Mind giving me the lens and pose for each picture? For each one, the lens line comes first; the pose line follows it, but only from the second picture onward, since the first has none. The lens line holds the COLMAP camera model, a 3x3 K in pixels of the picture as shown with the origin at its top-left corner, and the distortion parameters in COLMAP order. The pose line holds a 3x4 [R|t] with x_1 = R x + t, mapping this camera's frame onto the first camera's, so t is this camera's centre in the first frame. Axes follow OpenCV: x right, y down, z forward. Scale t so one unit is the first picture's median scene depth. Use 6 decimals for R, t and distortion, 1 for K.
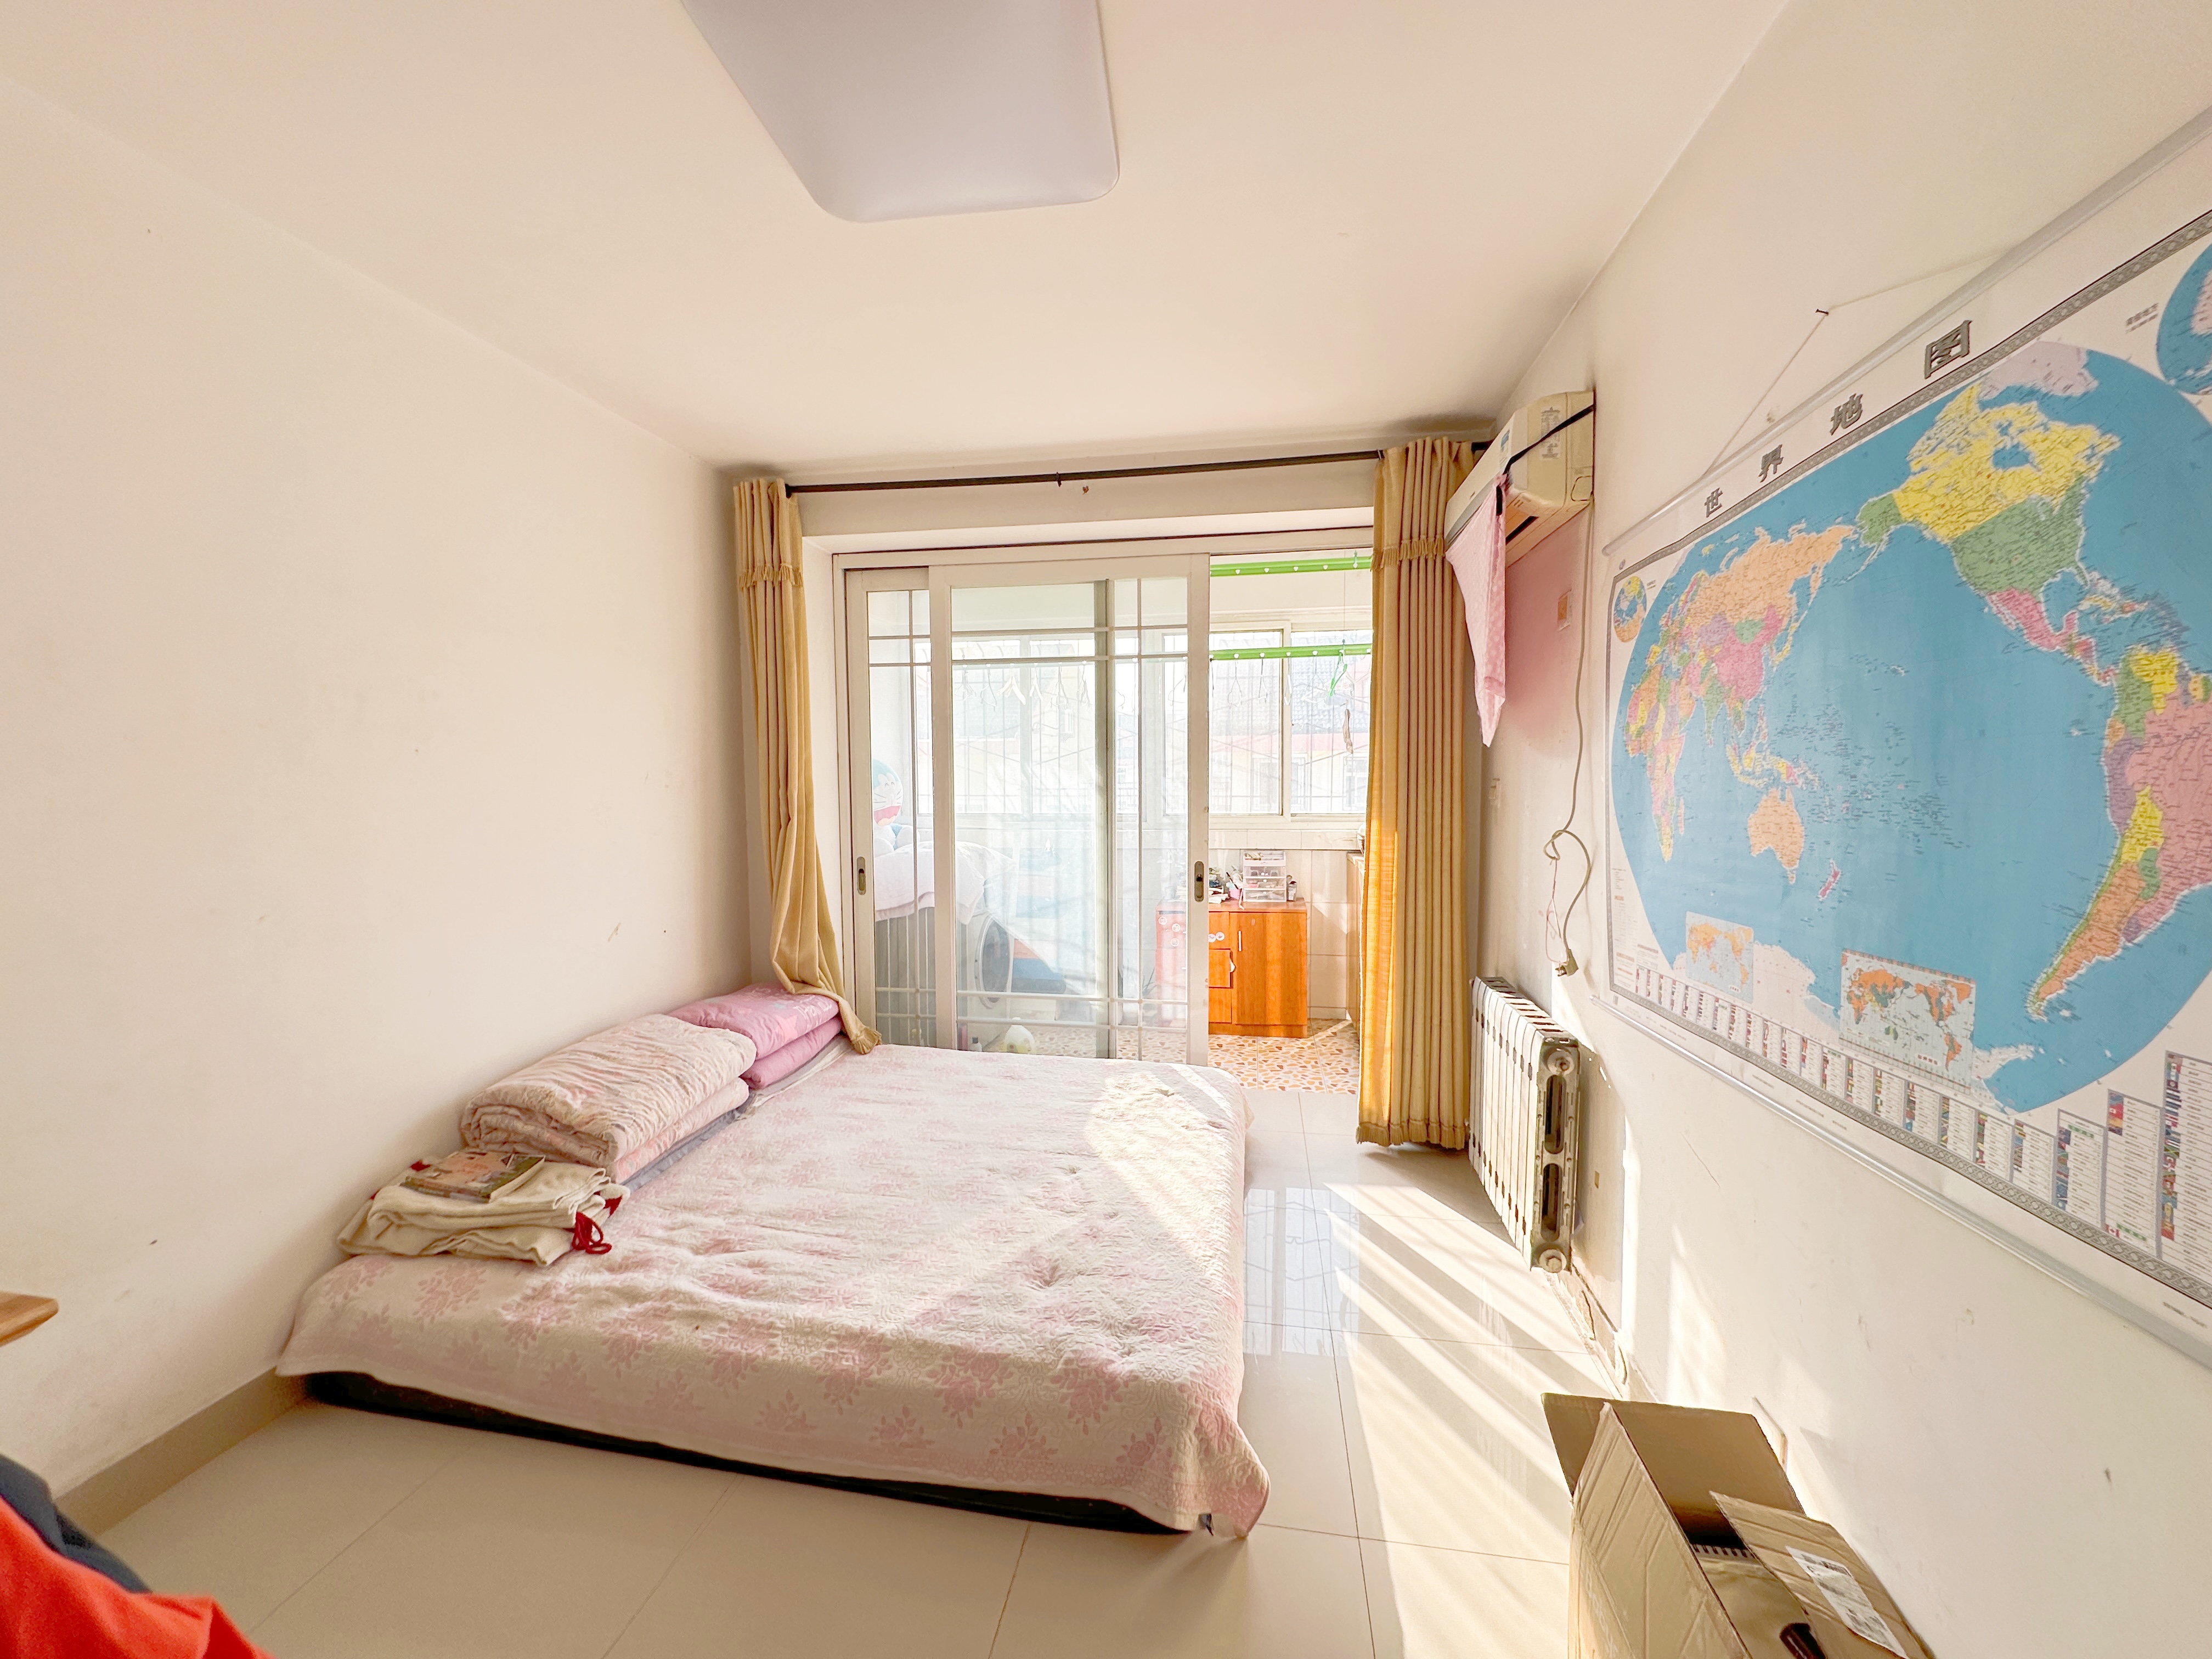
lens RADIAL K [[898.8, 0, 1103.7], [0, 898.8, 835.3], [0, 0, 1]] dist [0.000074, -0.000003]
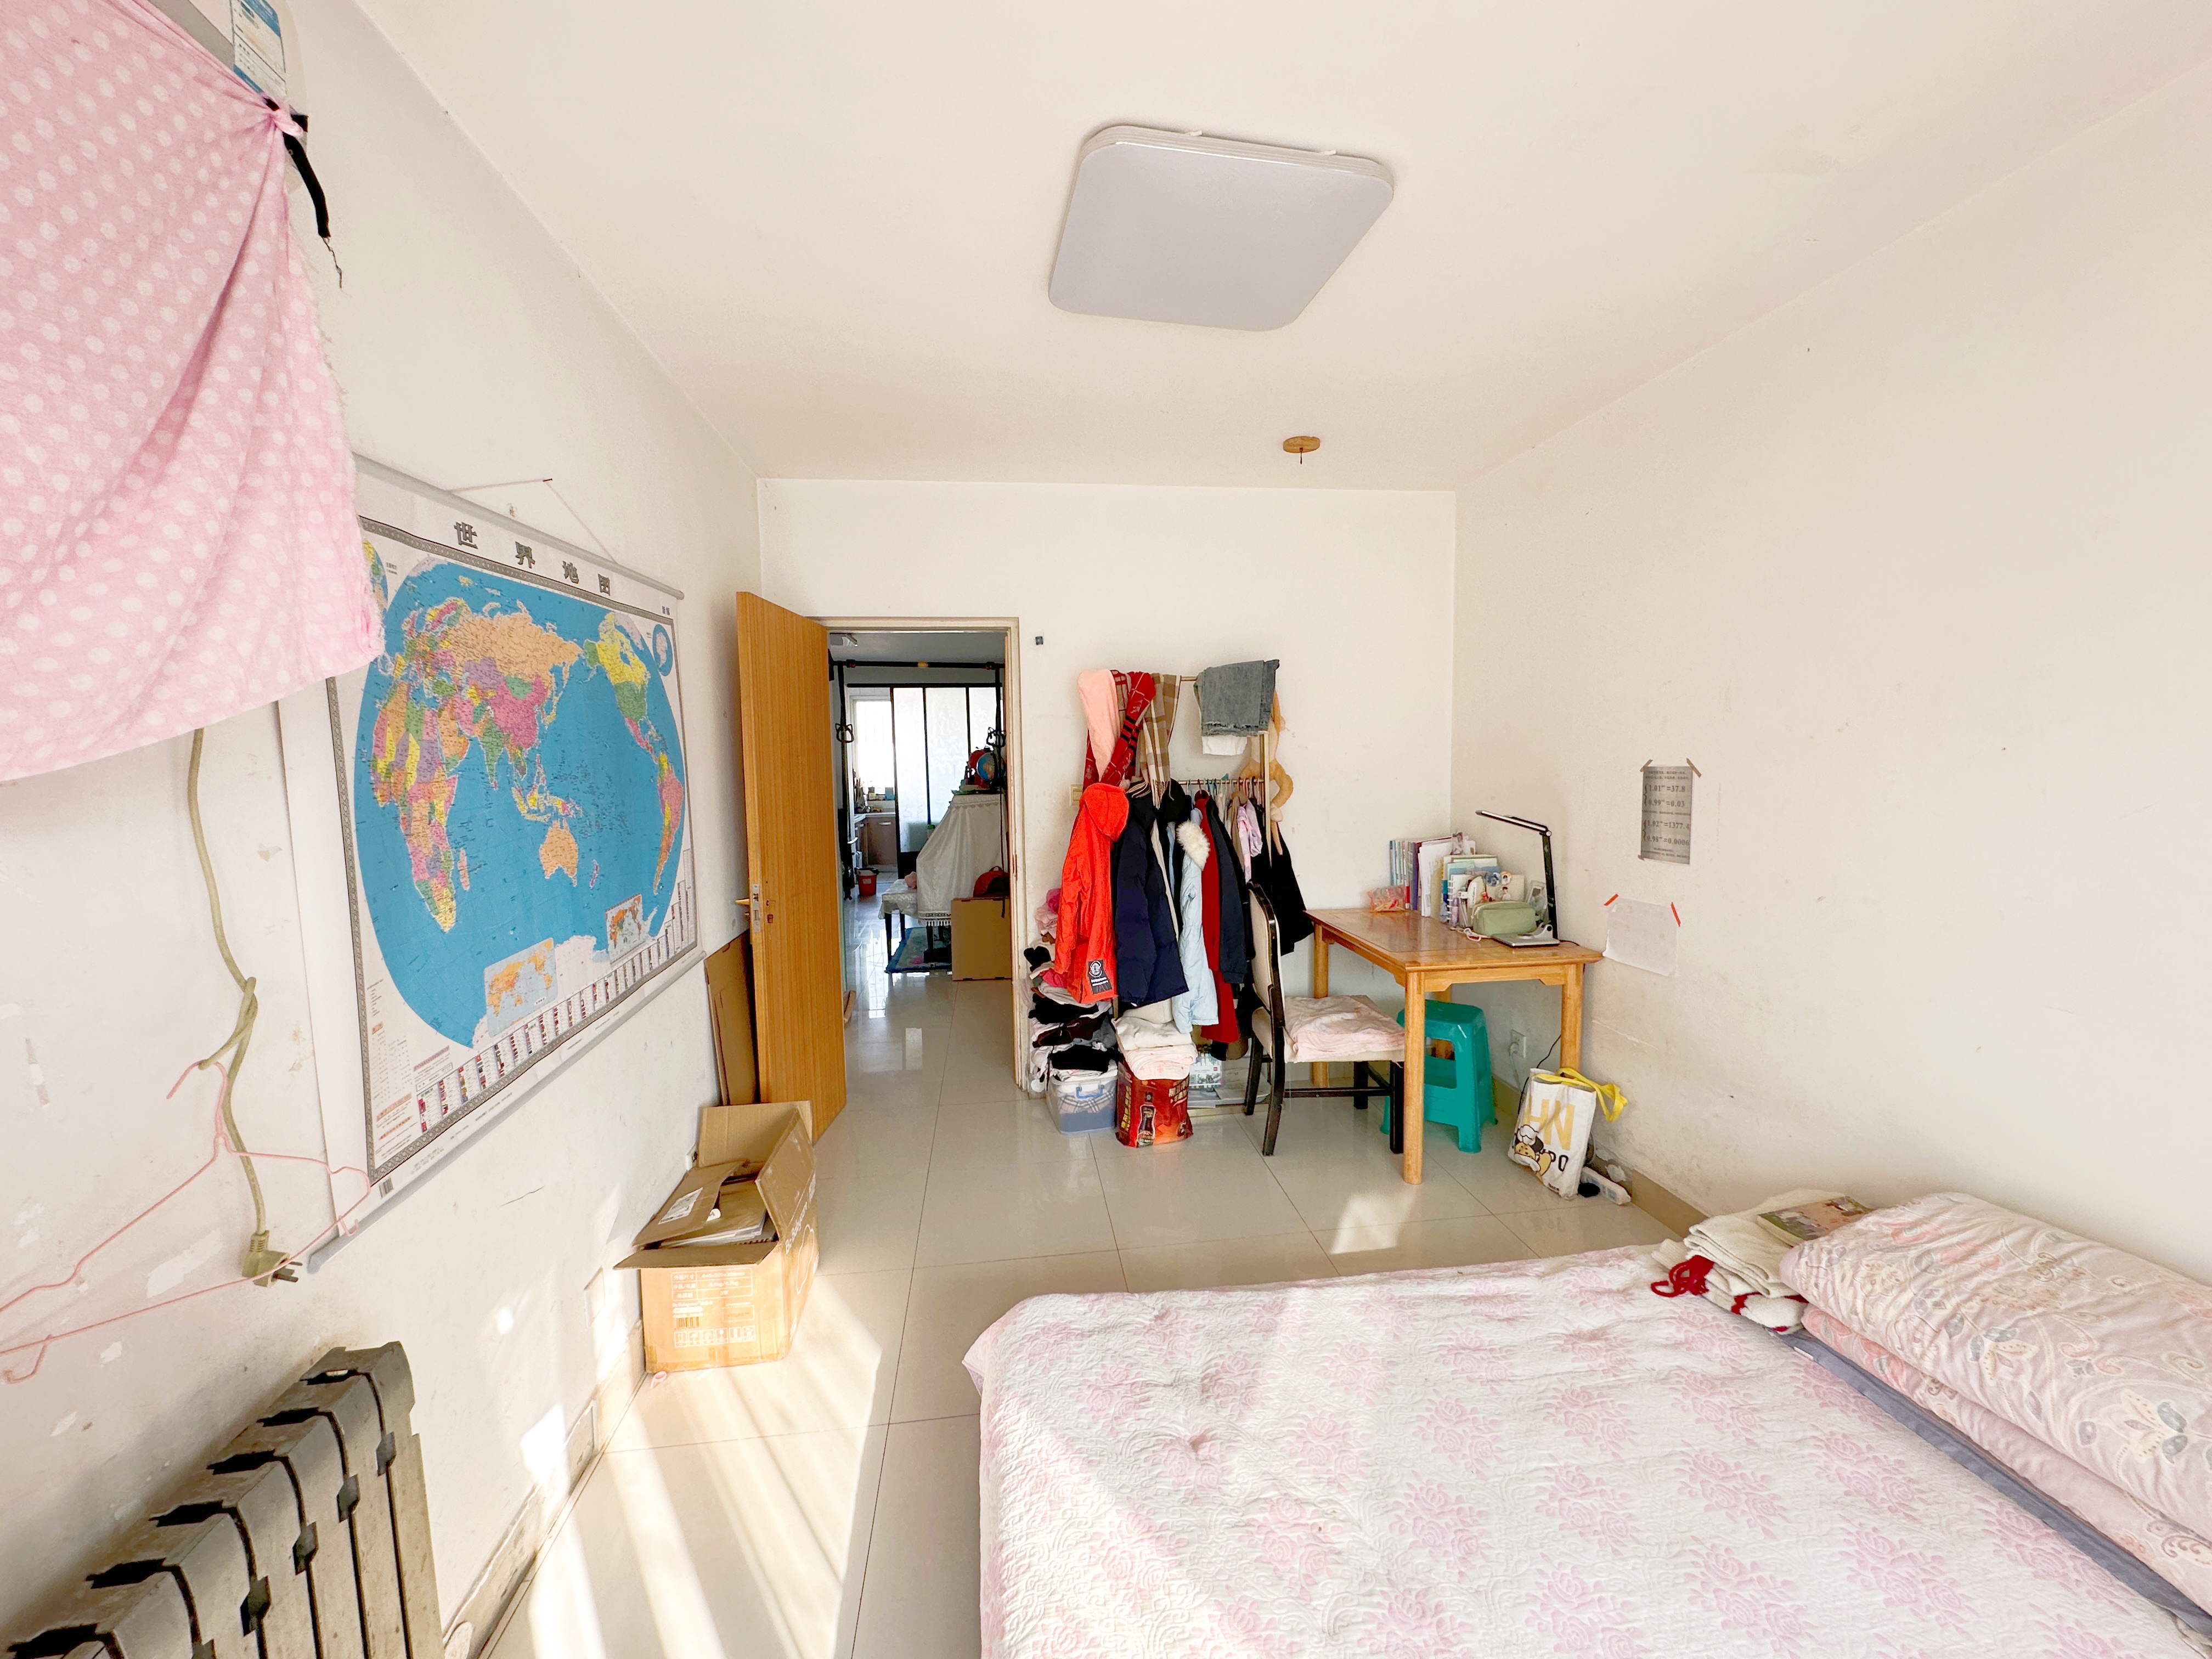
lens RADIAL K [[898.8, 0, 1113.6], [0, 898.8, 828.4], [0, 0, 1]] dist [0.000074, -0.000003]
pose [[-0.955928, 0.045500, -0.290054, 0.355311], [0.001190, 0.988511, 0.151145, -0.234368], [0.293598, 0.144138, -0.945000, 2.446193]]
